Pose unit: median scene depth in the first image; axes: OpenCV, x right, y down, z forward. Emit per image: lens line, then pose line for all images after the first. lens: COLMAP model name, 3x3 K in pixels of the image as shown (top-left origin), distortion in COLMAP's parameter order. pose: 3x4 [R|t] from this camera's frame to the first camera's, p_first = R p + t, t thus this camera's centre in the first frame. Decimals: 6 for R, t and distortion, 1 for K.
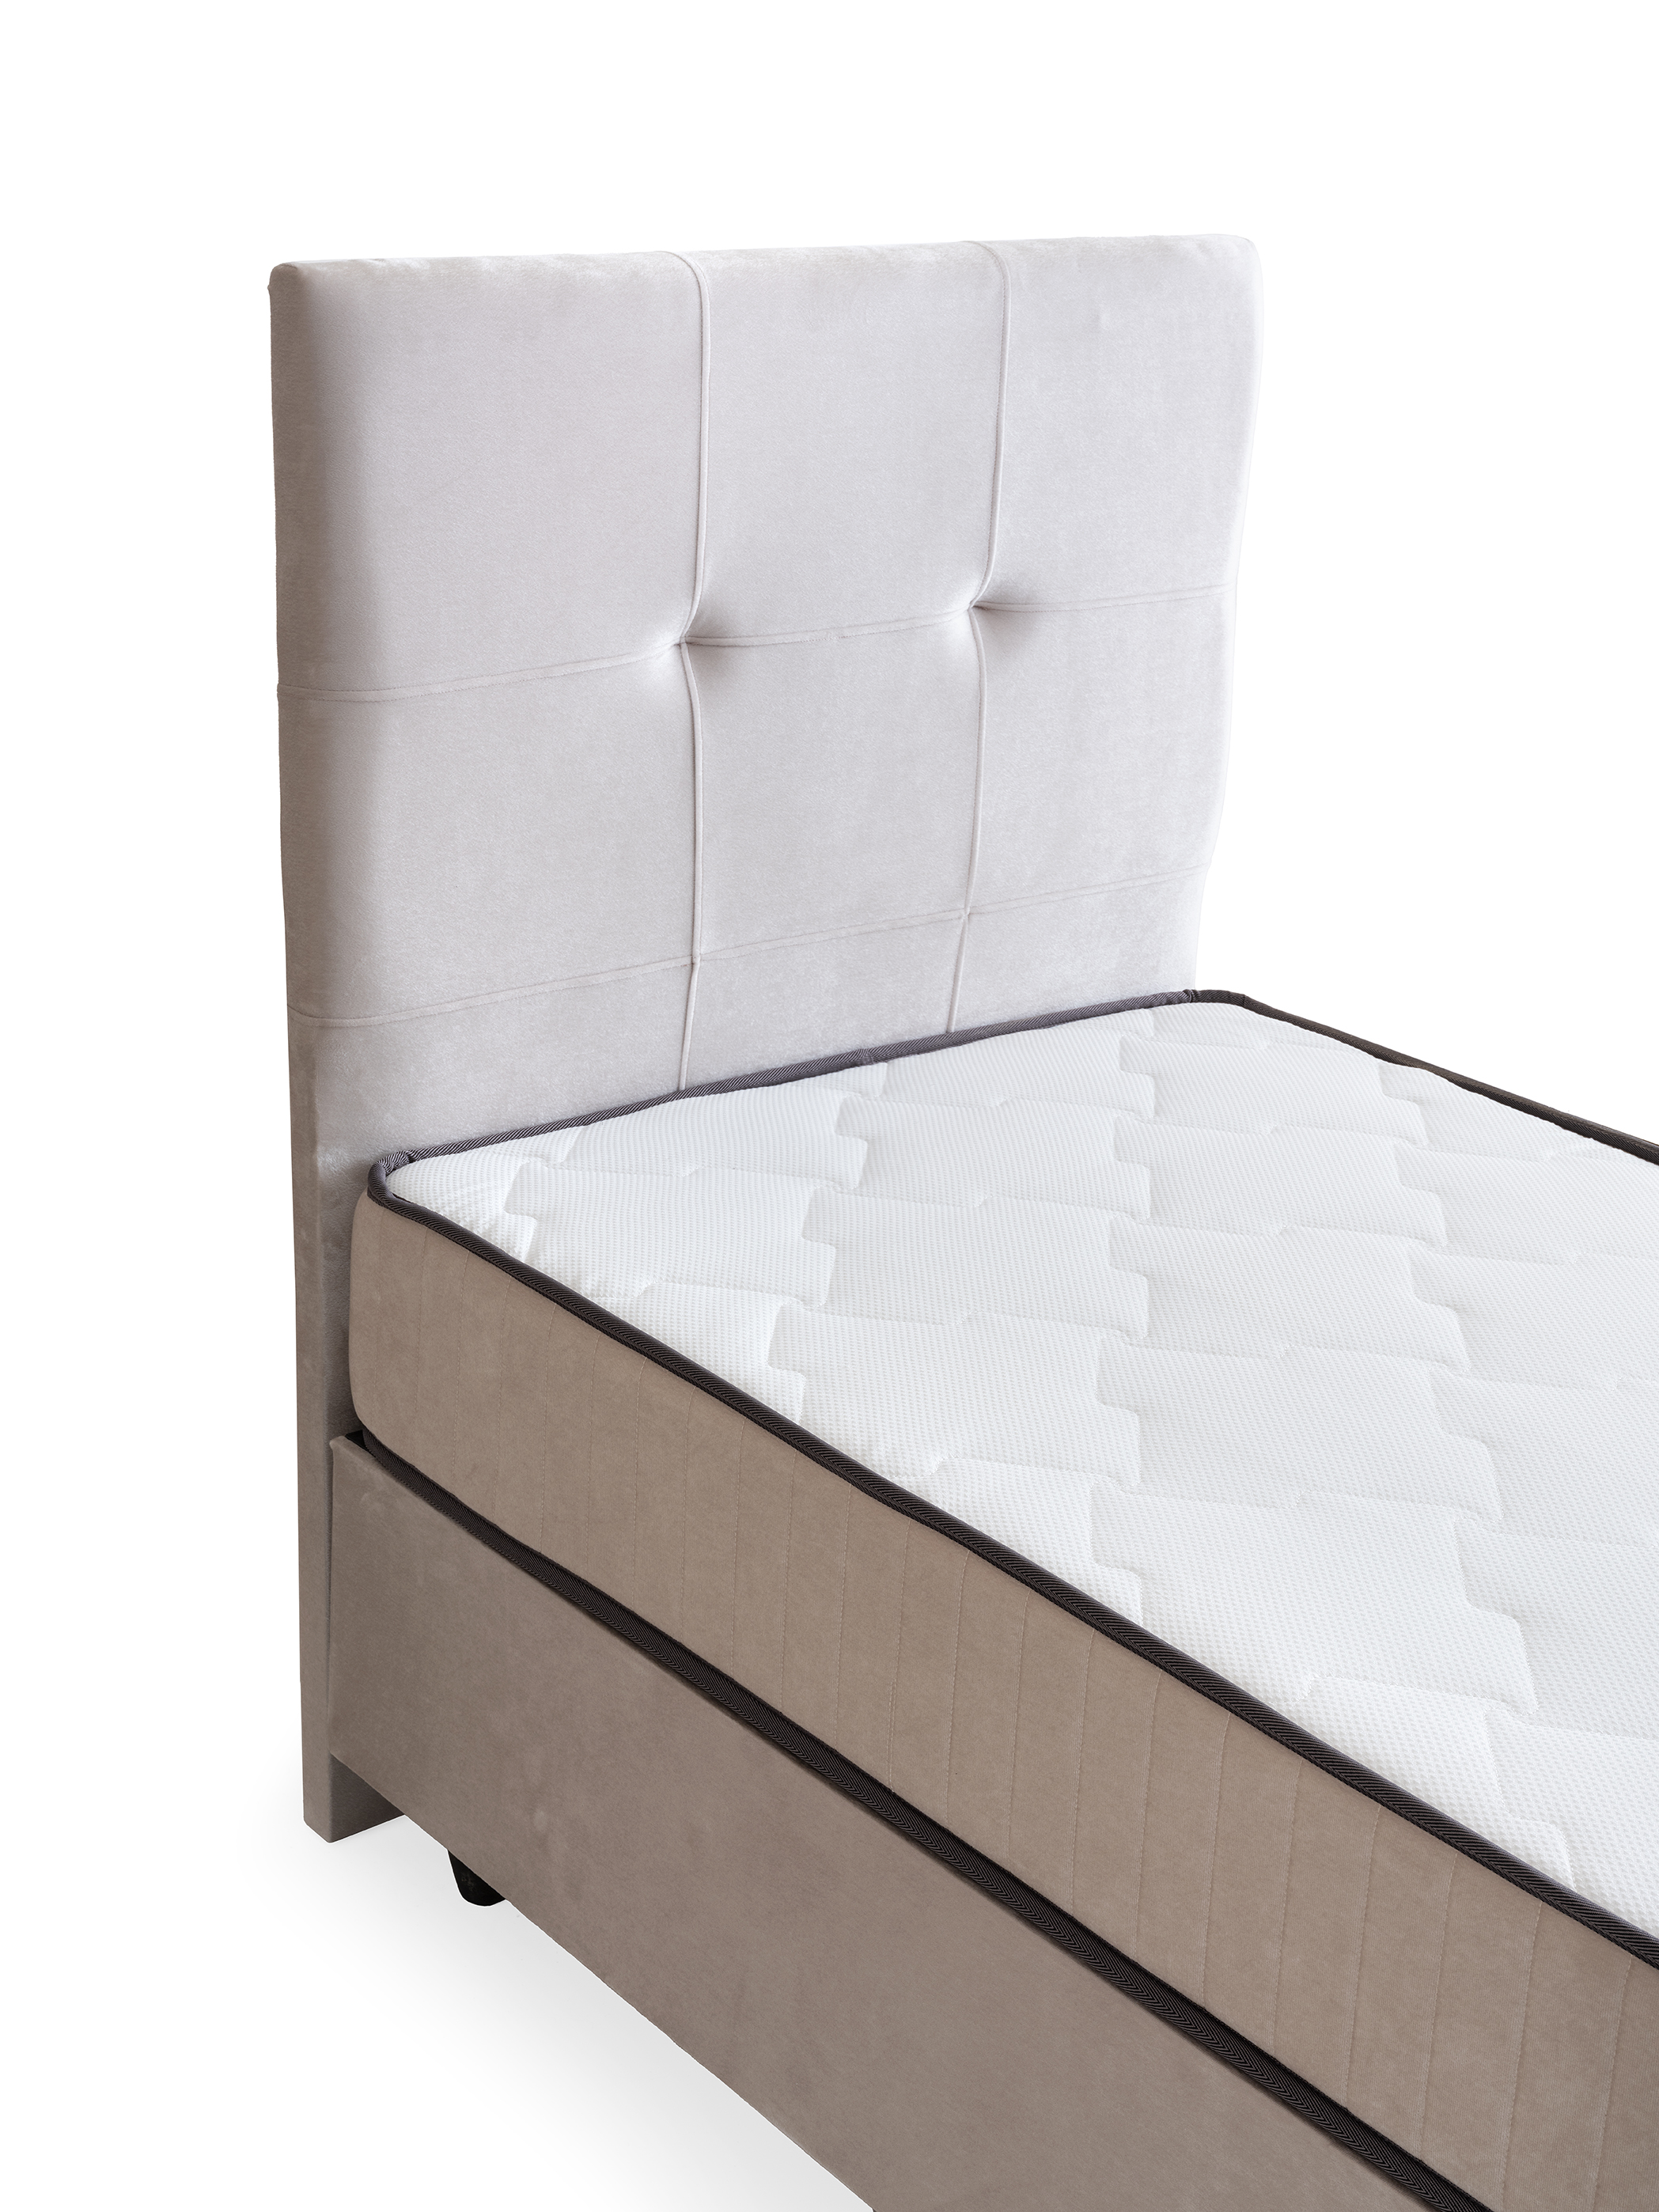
lens RADIAL K [[3149.4, 0, 822.7], [0, 3149.4, 1178.0], [0, 0, 1]] dist [0.010309, 0.000000]
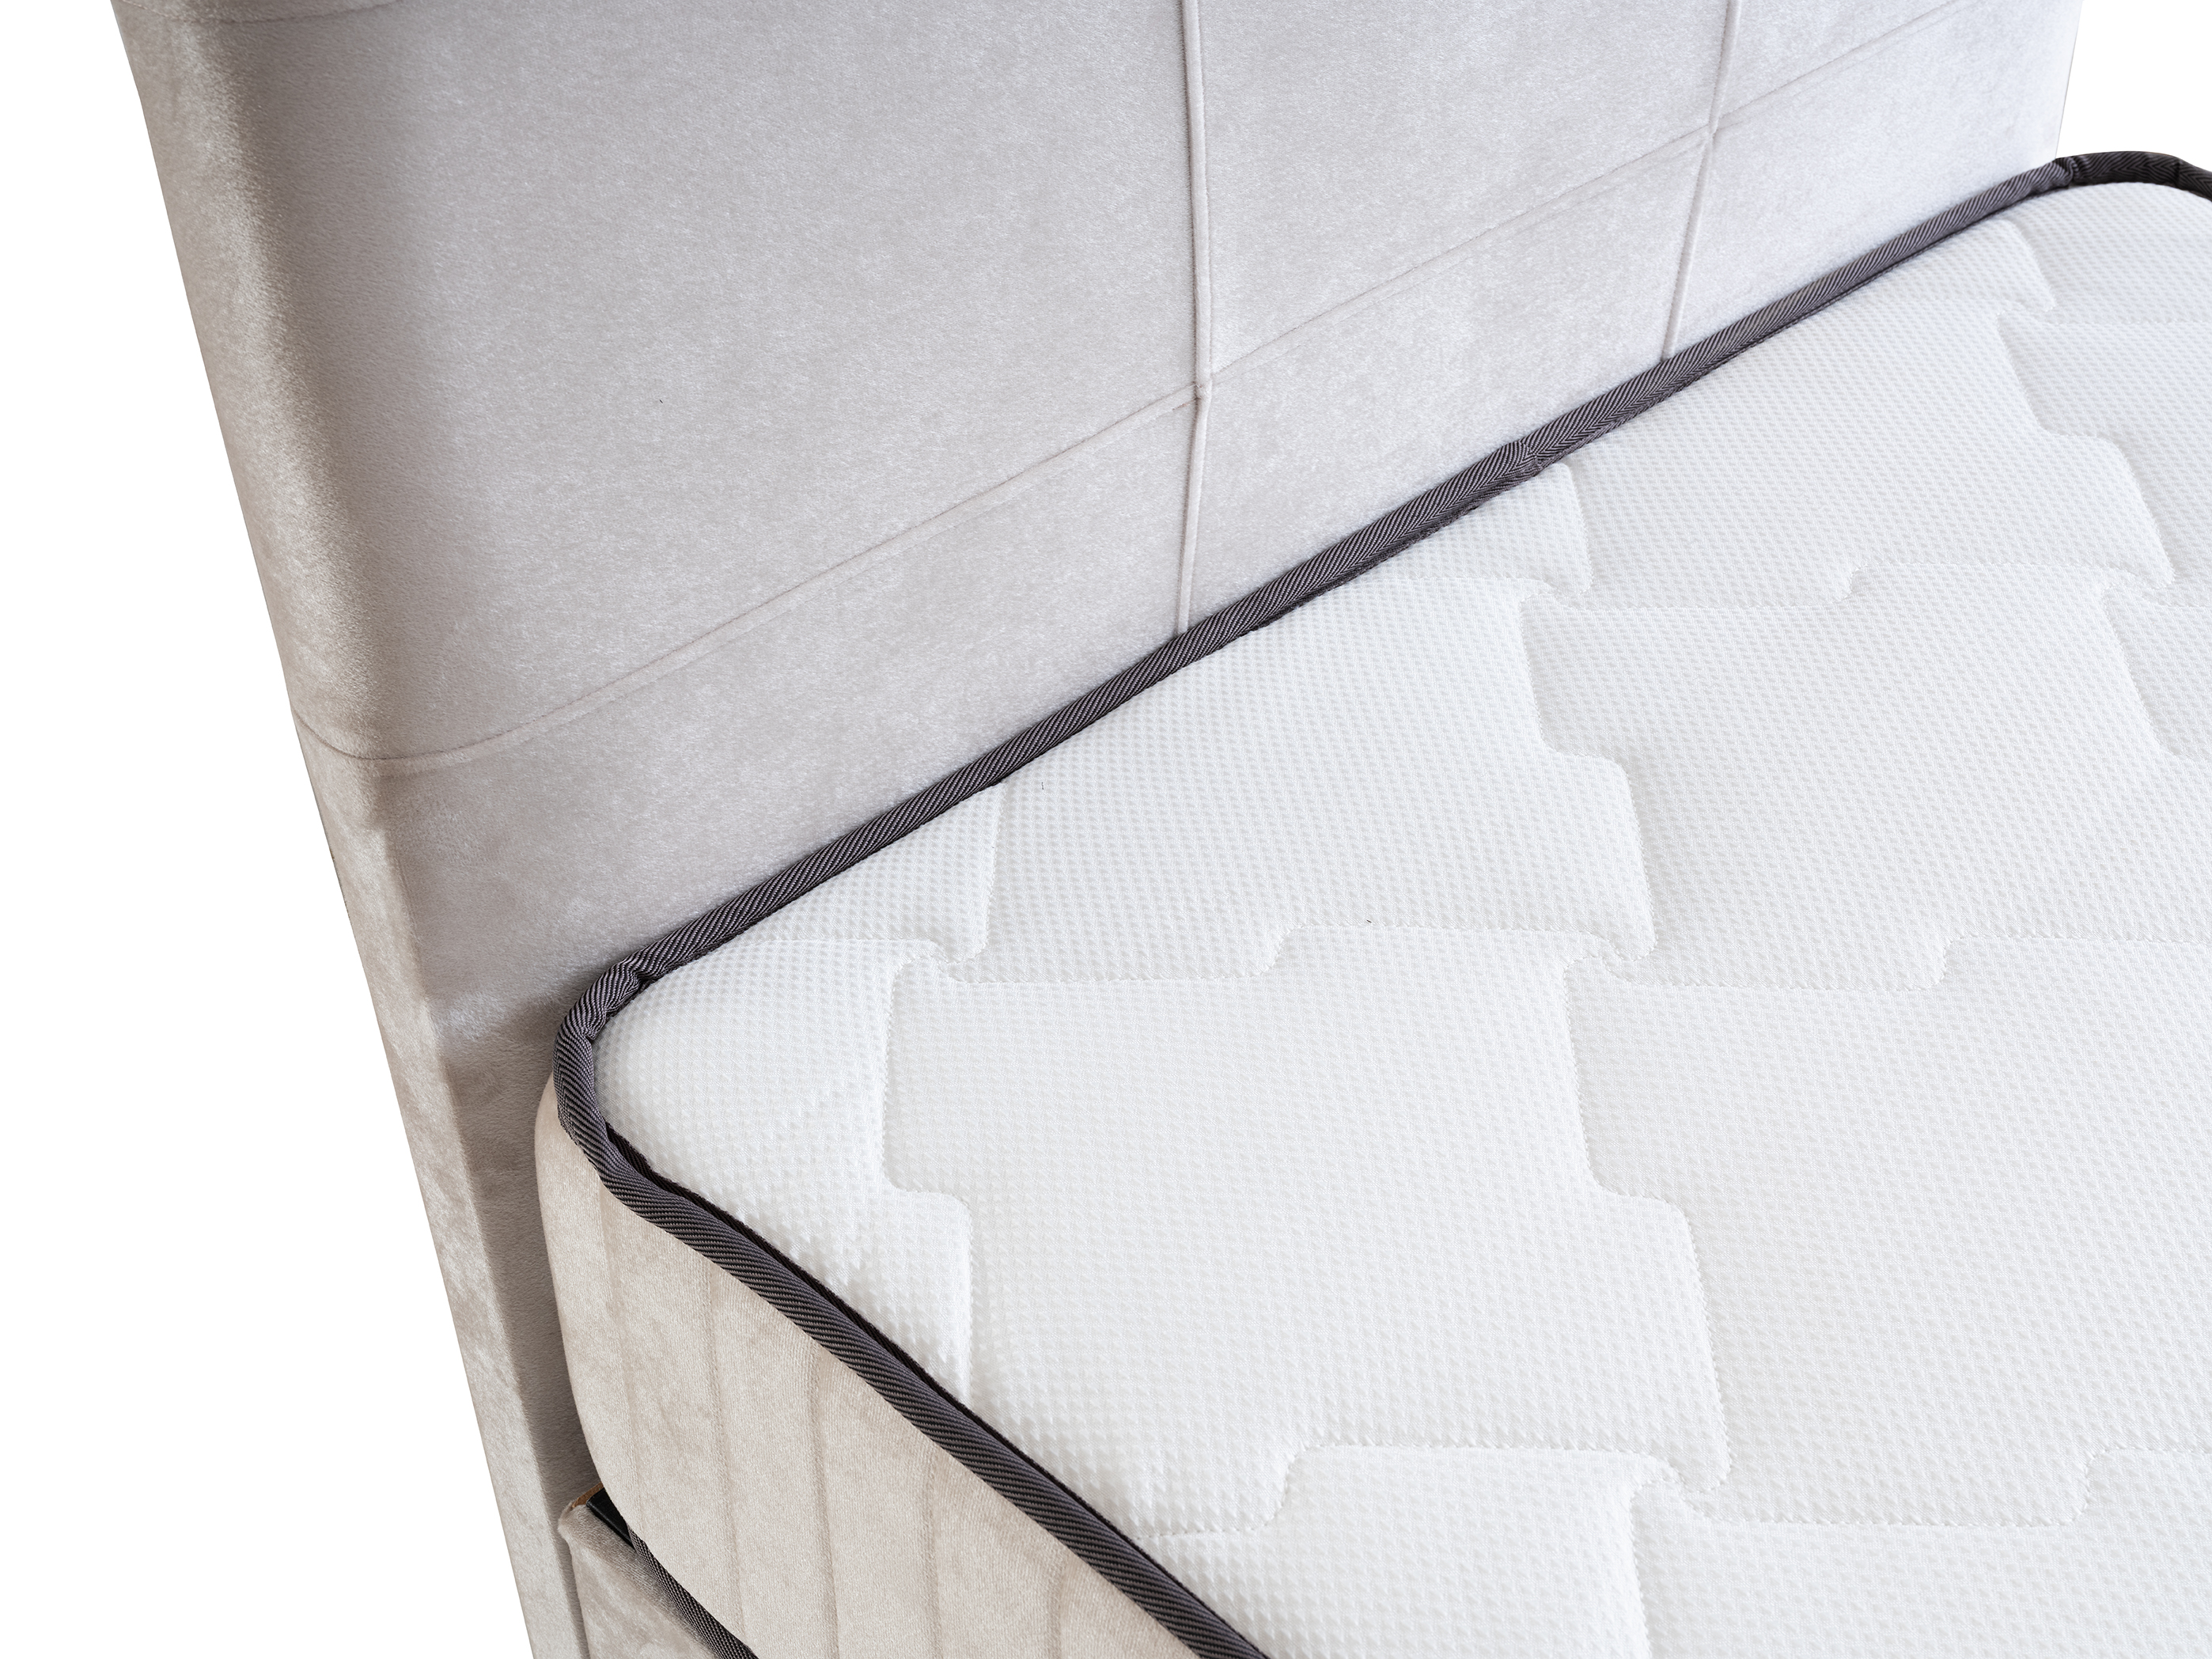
lens RADIAL K [[3149.4, 0, 1104.6], [0, 3149.4, 839.4], [0, 0, 1]] dist [0.010309, 0.000000]
pose [[0.994313, -0.106487, -0.001173, -0.061439], [0.102140, 0.950489, 0.293492, -0.143458], [-0.030138, -0.291943, 0.955961, 0.561950]]
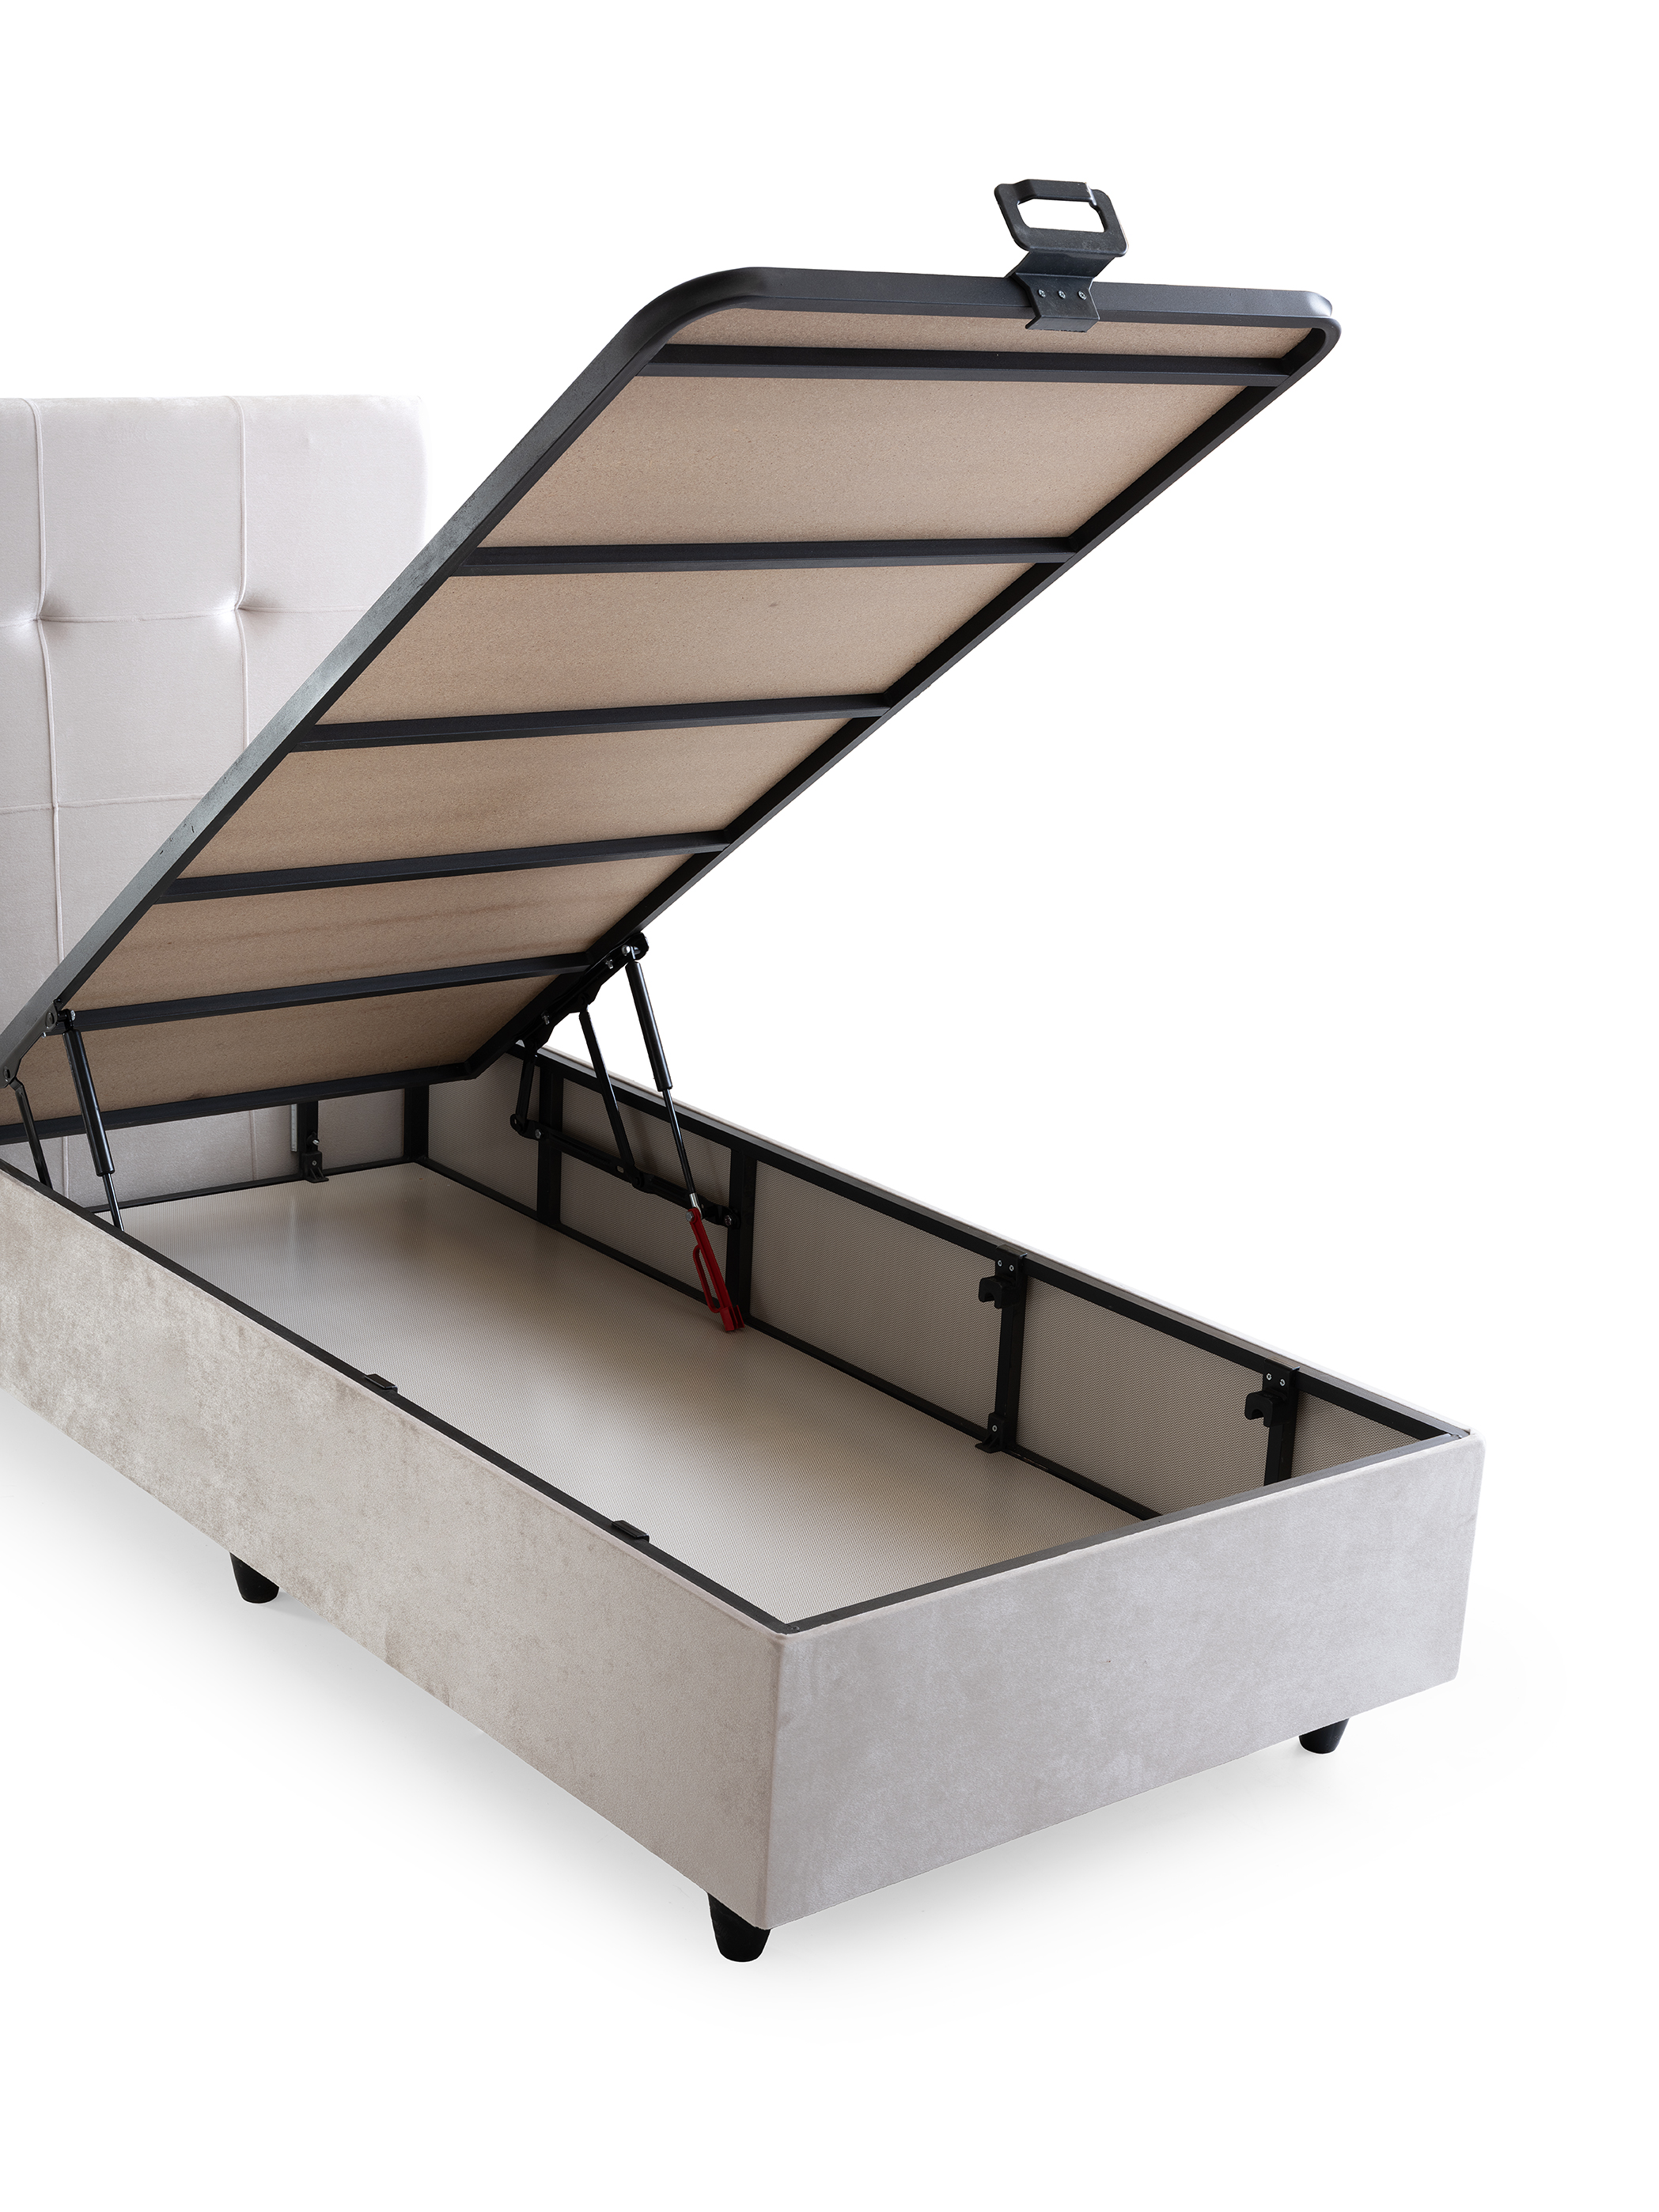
lens RADIAL K [[3149.4, 0, 833.2], [0, 3149.4, 1104.7], [0, 0, 1]] dist [0.010309, 0.000000]
pose [[0.999990, -0.001411, 0.004245, 0.381868], [0.001768, 0.996352, -0.085319, 0.244026], [-0.004109, 0.085325, 0.996345, -0.707451]]
